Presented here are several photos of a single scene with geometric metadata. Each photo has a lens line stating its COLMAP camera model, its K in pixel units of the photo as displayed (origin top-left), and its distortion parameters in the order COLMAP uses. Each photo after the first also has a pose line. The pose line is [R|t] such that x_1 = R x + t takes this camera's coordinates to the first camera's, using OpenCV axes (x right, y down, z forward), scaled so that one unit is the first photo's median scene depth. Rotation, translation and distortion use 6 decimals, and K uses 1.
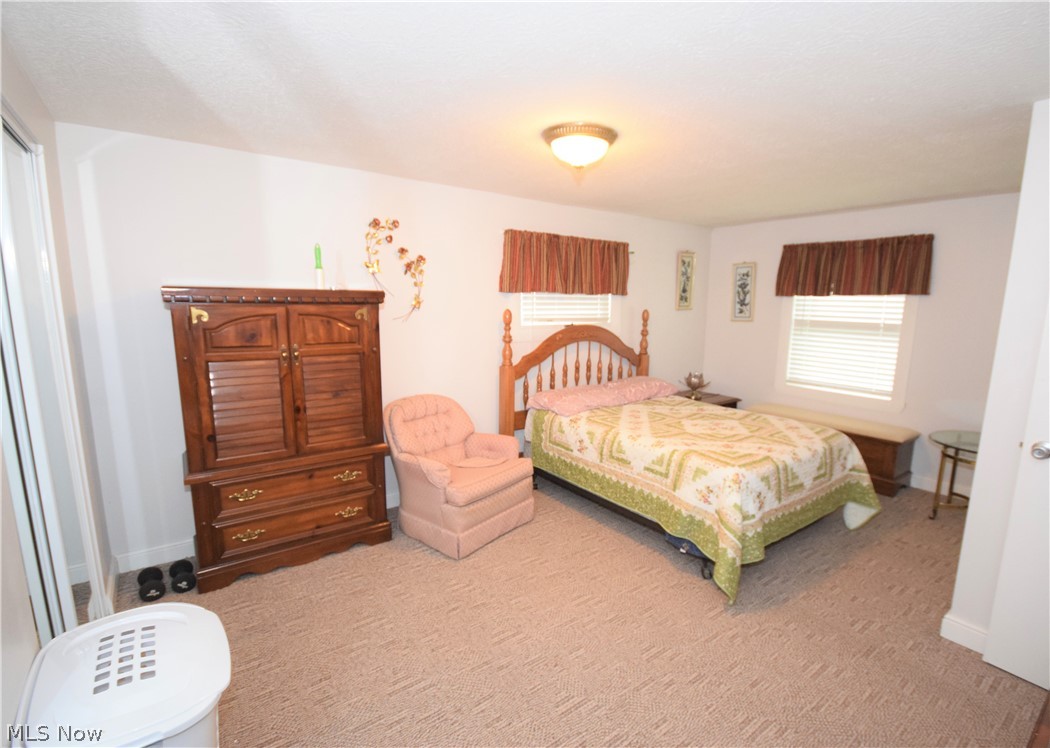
lens RADIAL K [[502.5, 0, 525.0], [0, 502.5, 374.0], [0, 0, 1]] dist [-0.002207, -0.000182]
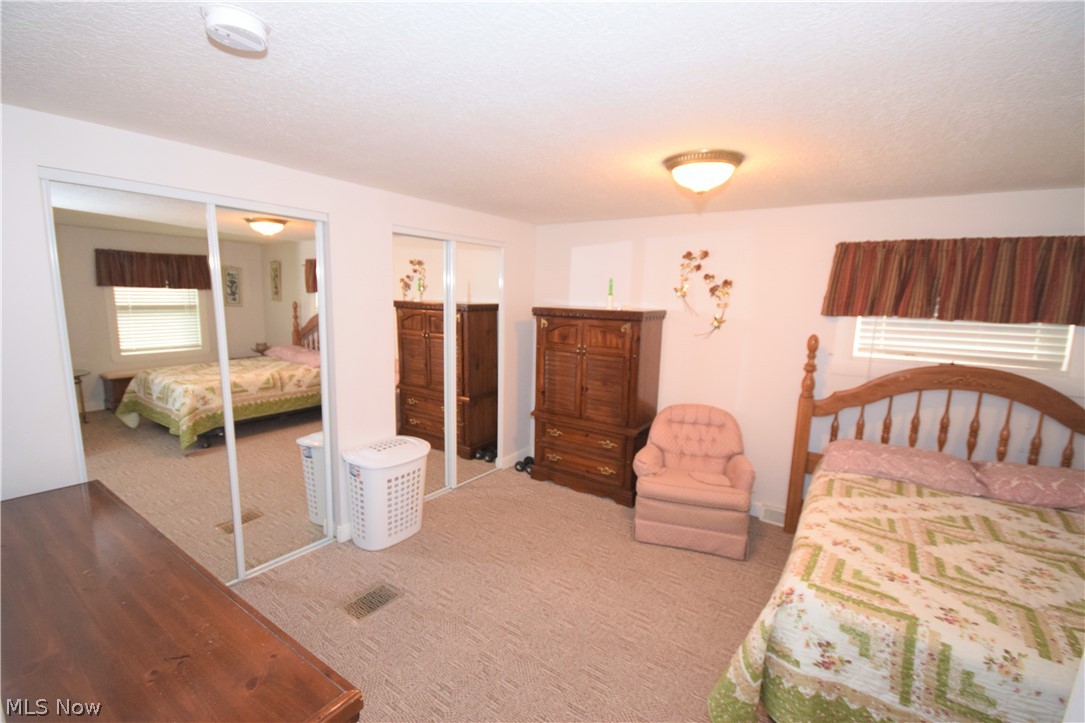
lens RADIAL K [[464.1, 0, 542.5], [0, 464.1, 361.5], [0, 0, 1]] dist [-0.001930, -0.000277]
pose [[0.326701, 0.123834, -0.936980, 0.668468], [-0.160445, 0.984256, 0.074139, -0.076666], [0.931410, 0.126112, 0.341426, 0.329577]]
